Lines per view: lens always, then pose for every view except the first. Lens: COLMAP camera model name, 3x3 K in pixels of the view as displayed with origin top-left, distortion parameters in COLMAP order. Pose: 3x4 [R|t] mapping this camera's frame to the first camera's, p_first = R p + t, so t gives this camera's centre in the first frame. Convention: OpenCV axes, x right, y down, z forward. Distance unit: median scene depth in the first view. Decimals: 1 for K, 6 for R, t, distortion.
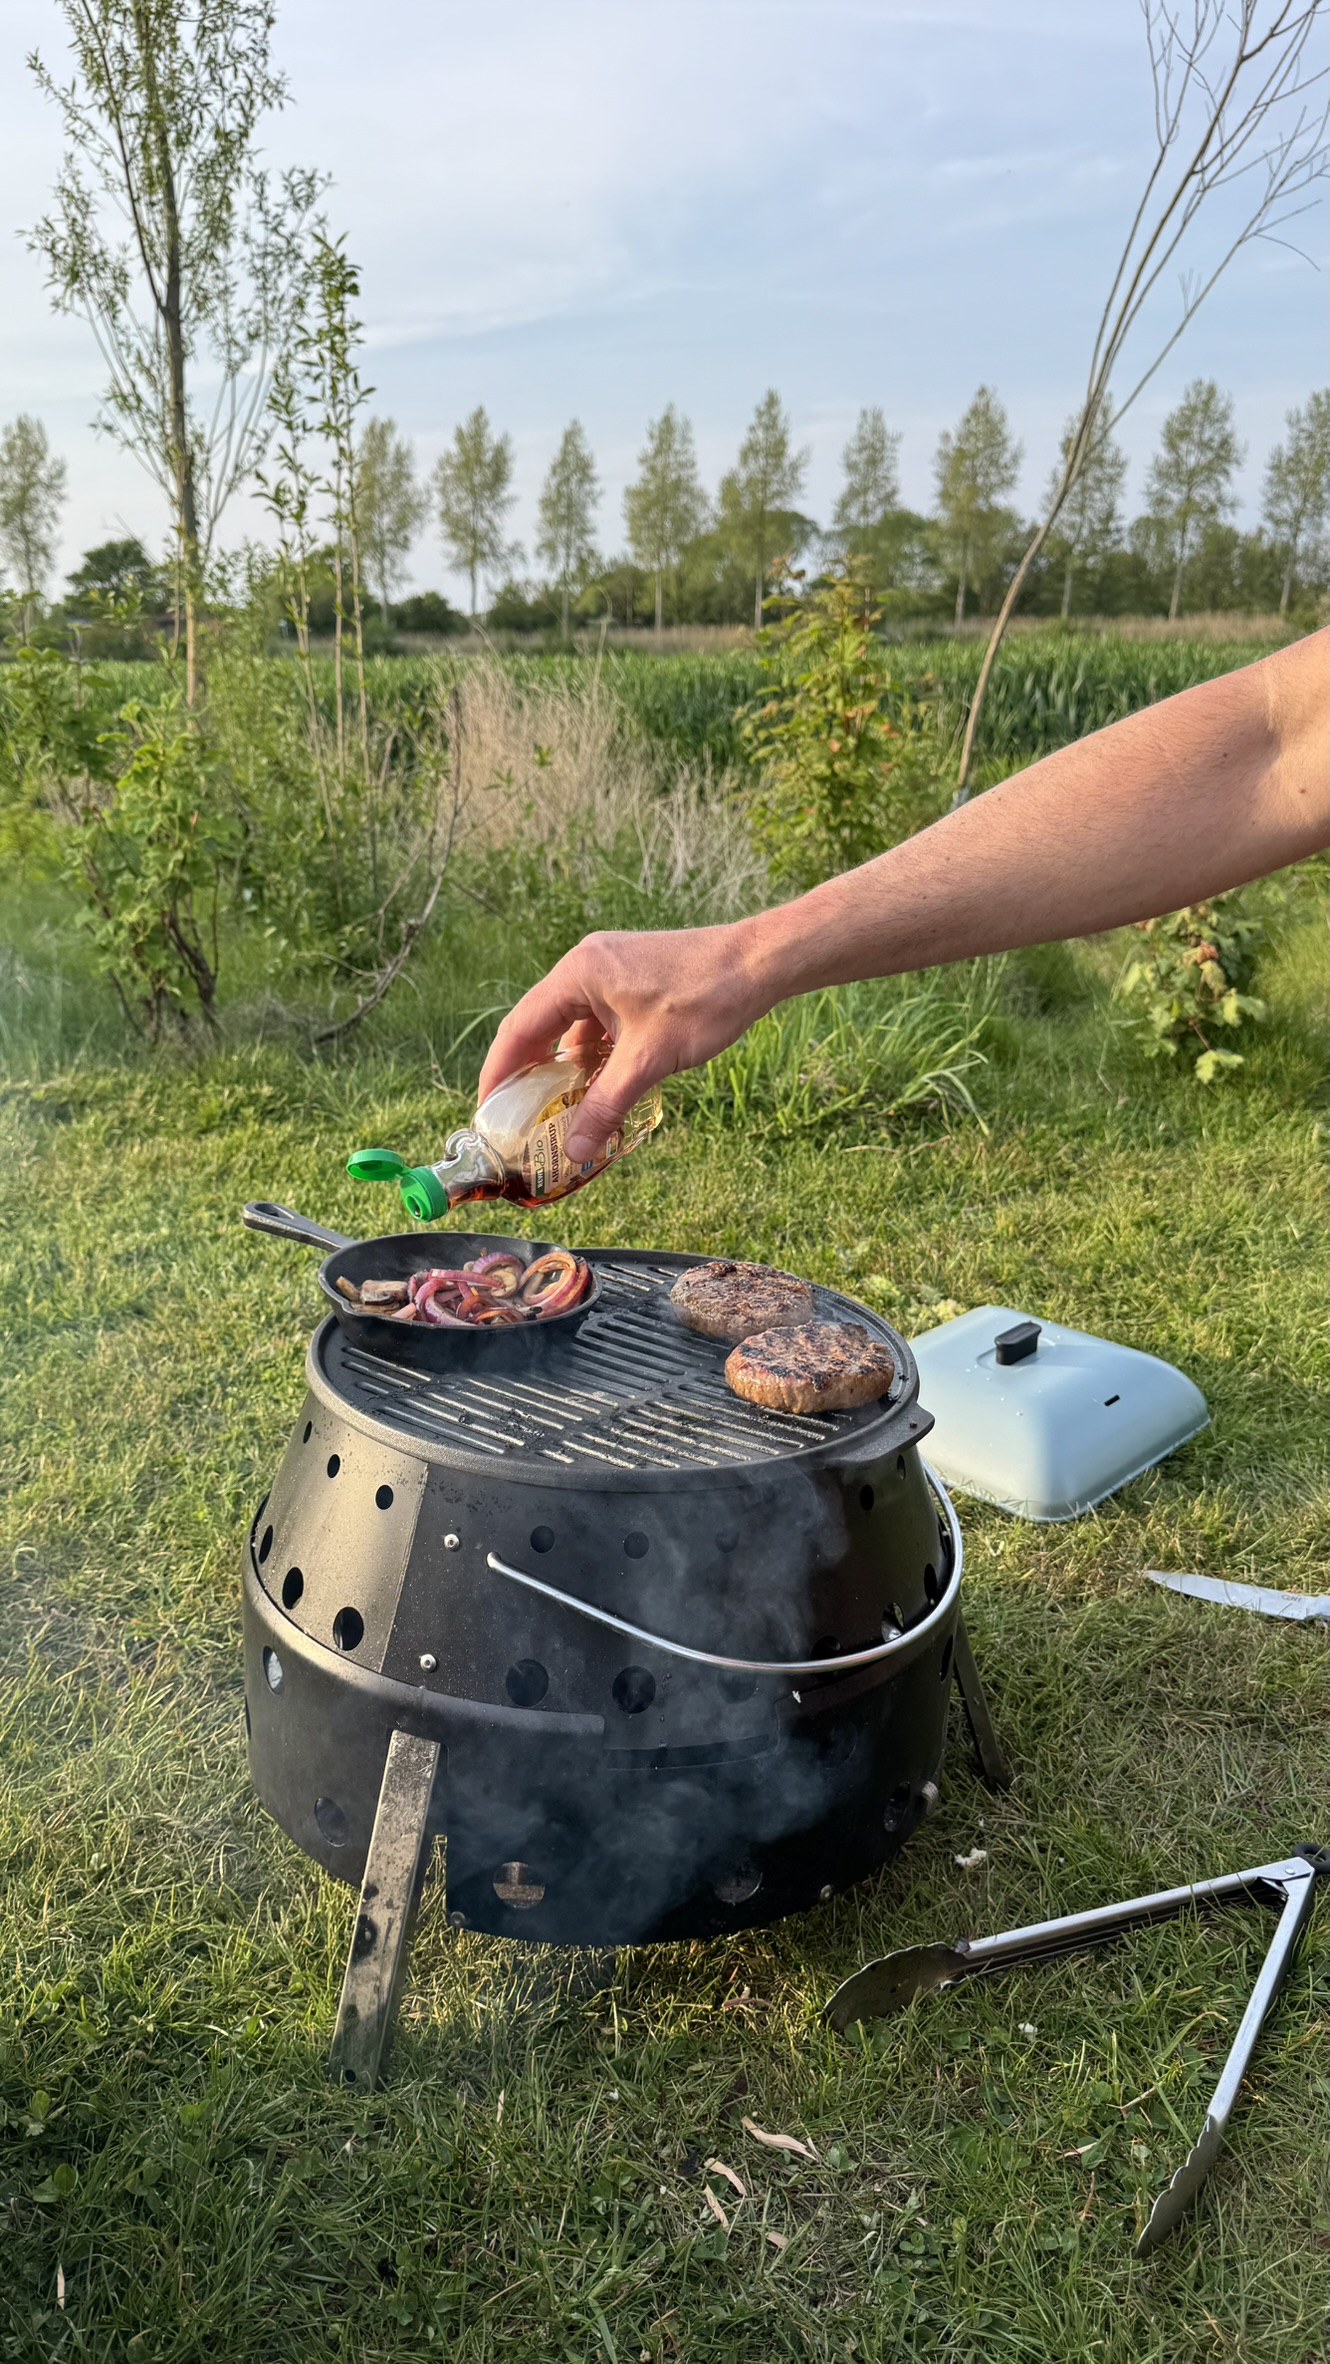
lens RADIAL K [[1749.7, 0, 652.4], [0, 1749.7, 1192.6], [0, 0, 1]] dist [0.098678, -0.188151]
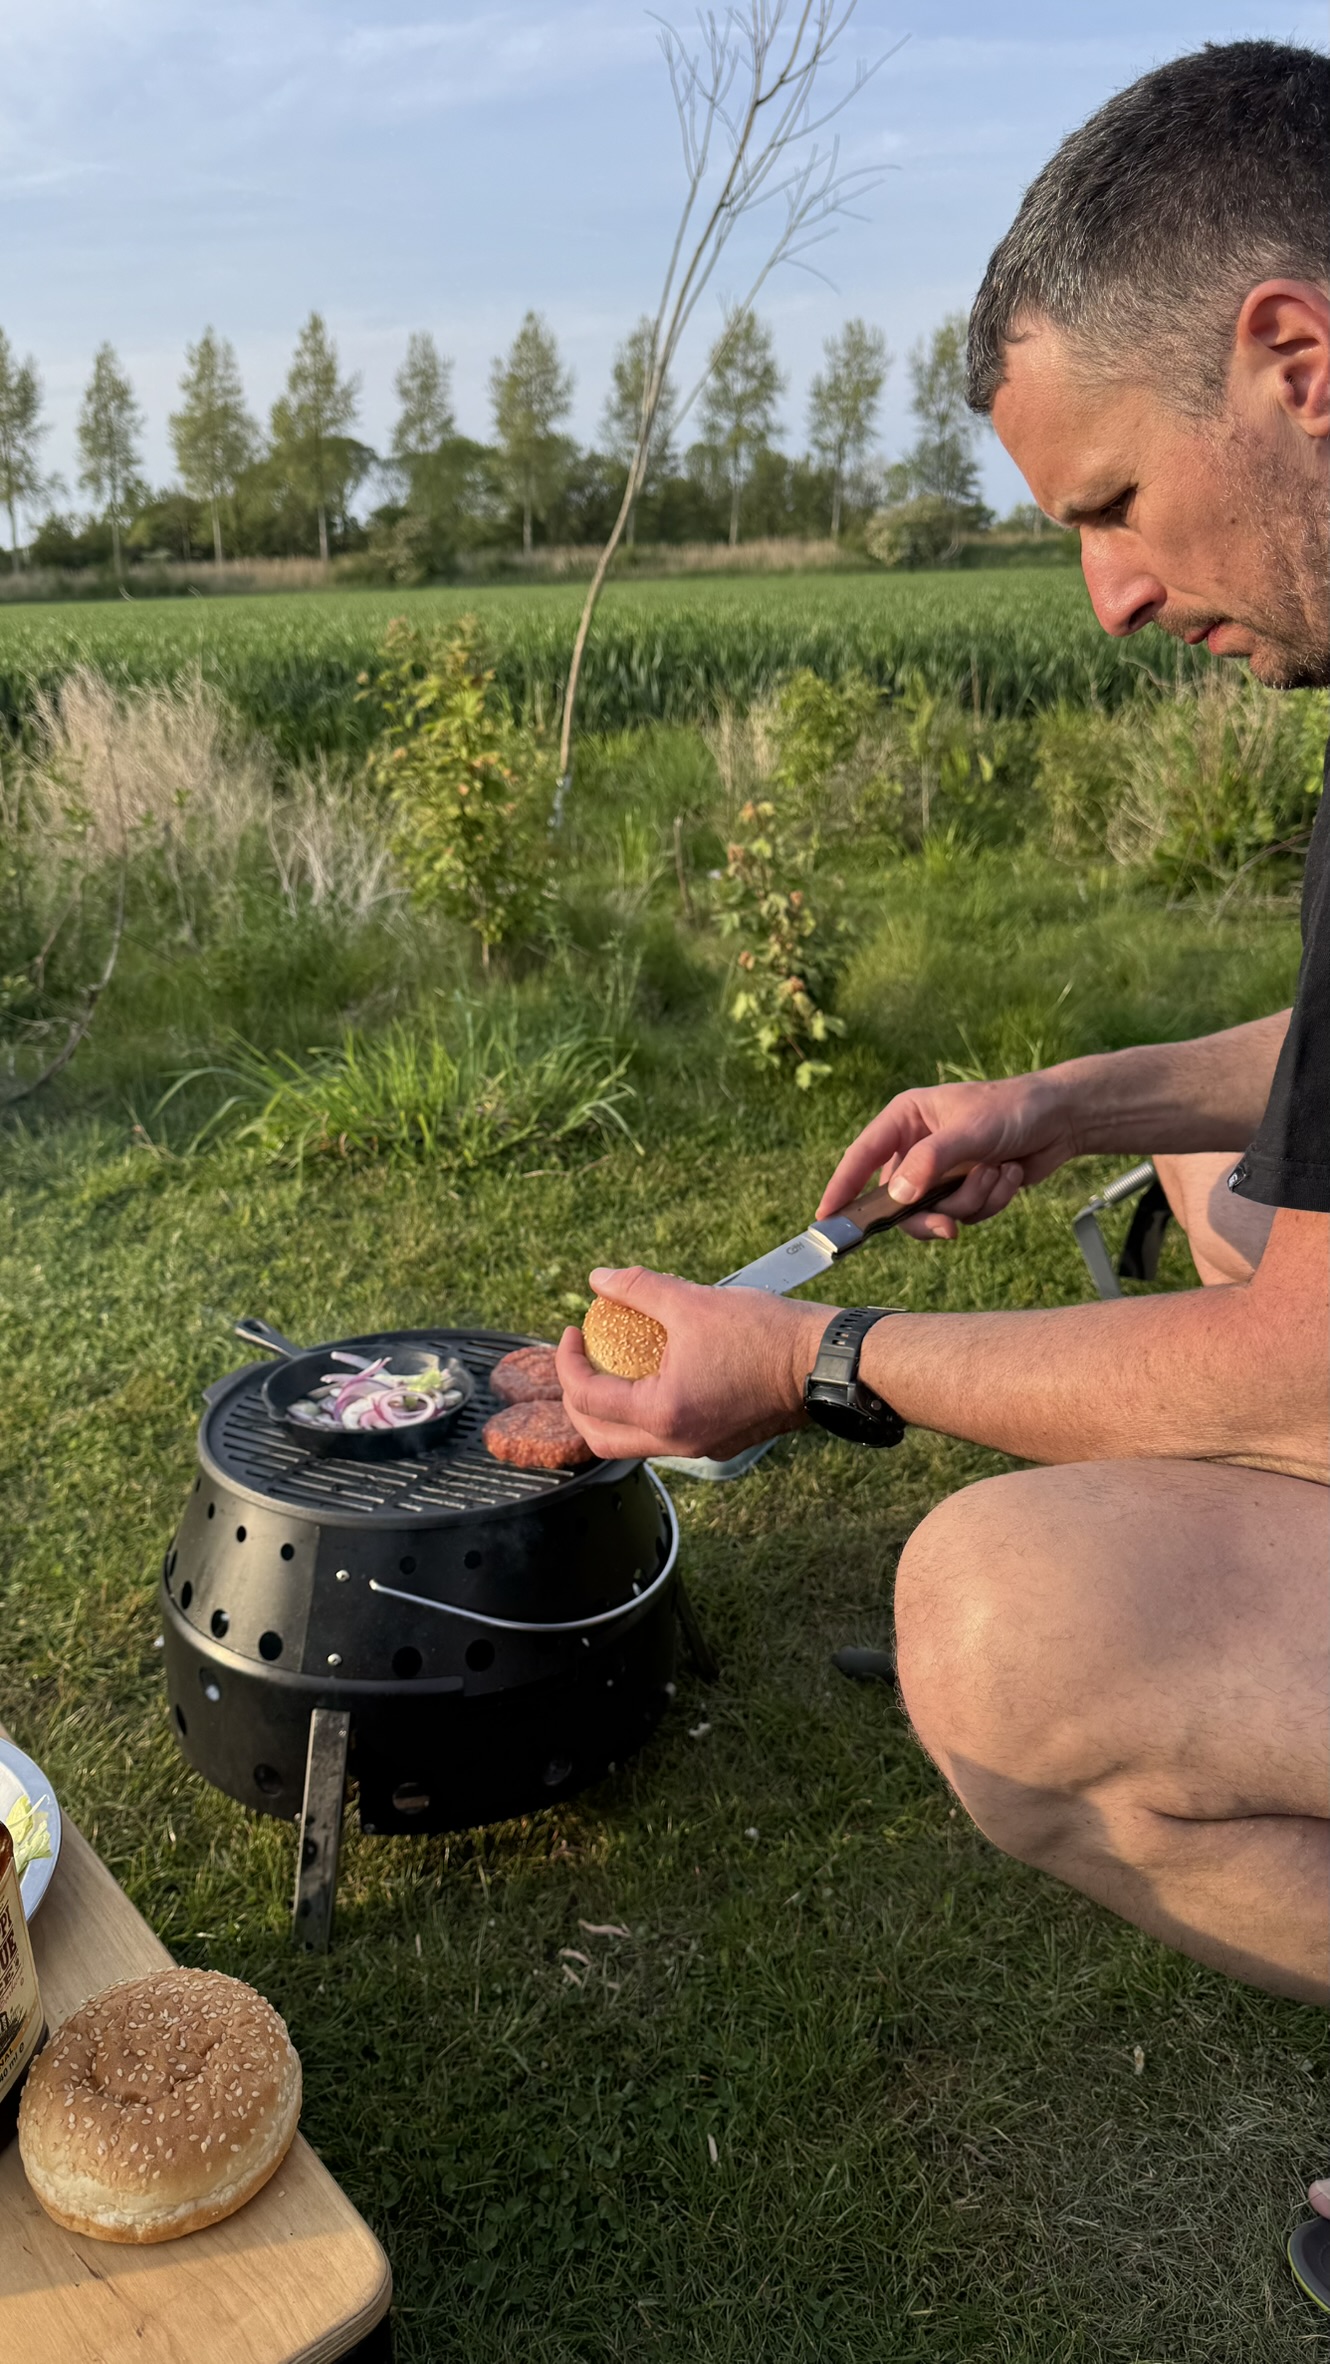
lens RADIAL K [[1791.0, 0, 665.0], [0, 1791.0, 1182.0], [0, 0, 1]] dist [0.224084, -0.557521]
pose [[0.971496, -0.102757, 0.213625, -0.059376], [0.094303, 0.994316, 0.049425, -0.073016], [-0.217489, -0.027871, 0.975665, -0.216125]]
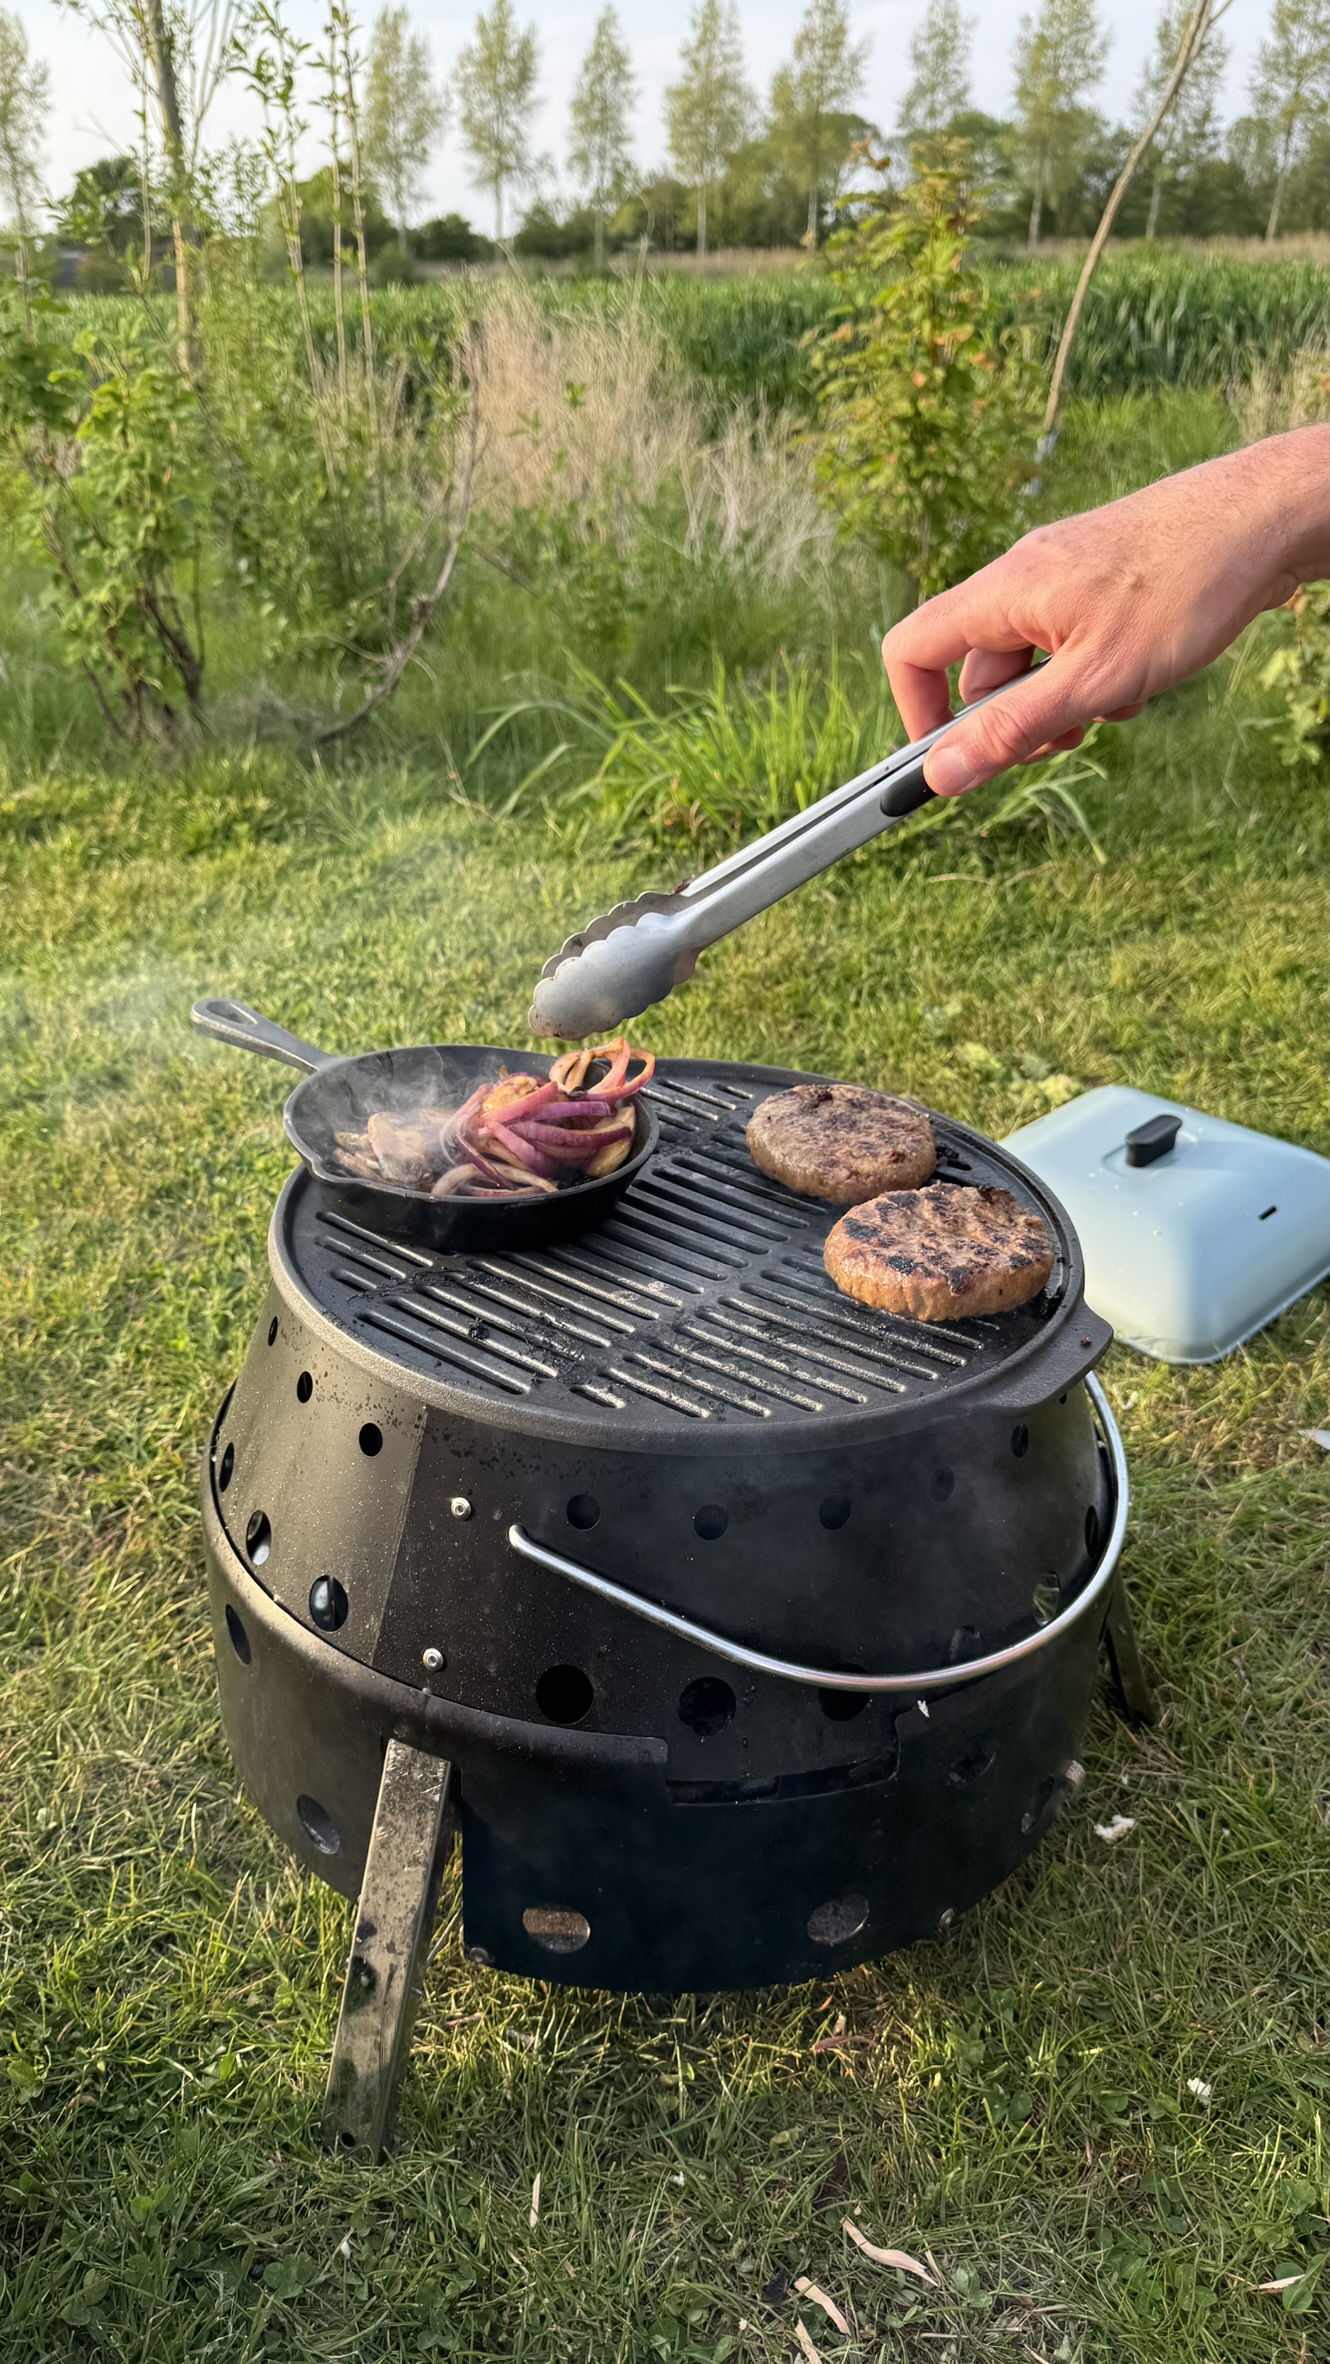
lens RADIAL K [[1749.7, 0, 652.4], [0, 1749.7, 1192.6], [0, 0, 1]] dist [0.098678, -0.188151]
pose [[0.999777, 0.003801, -0.020759, -0.007653], [-0.000082, 0.984334, 0.176315, -0.025915], [0.021104, -0.176274, 0.984115, 0.121668]]
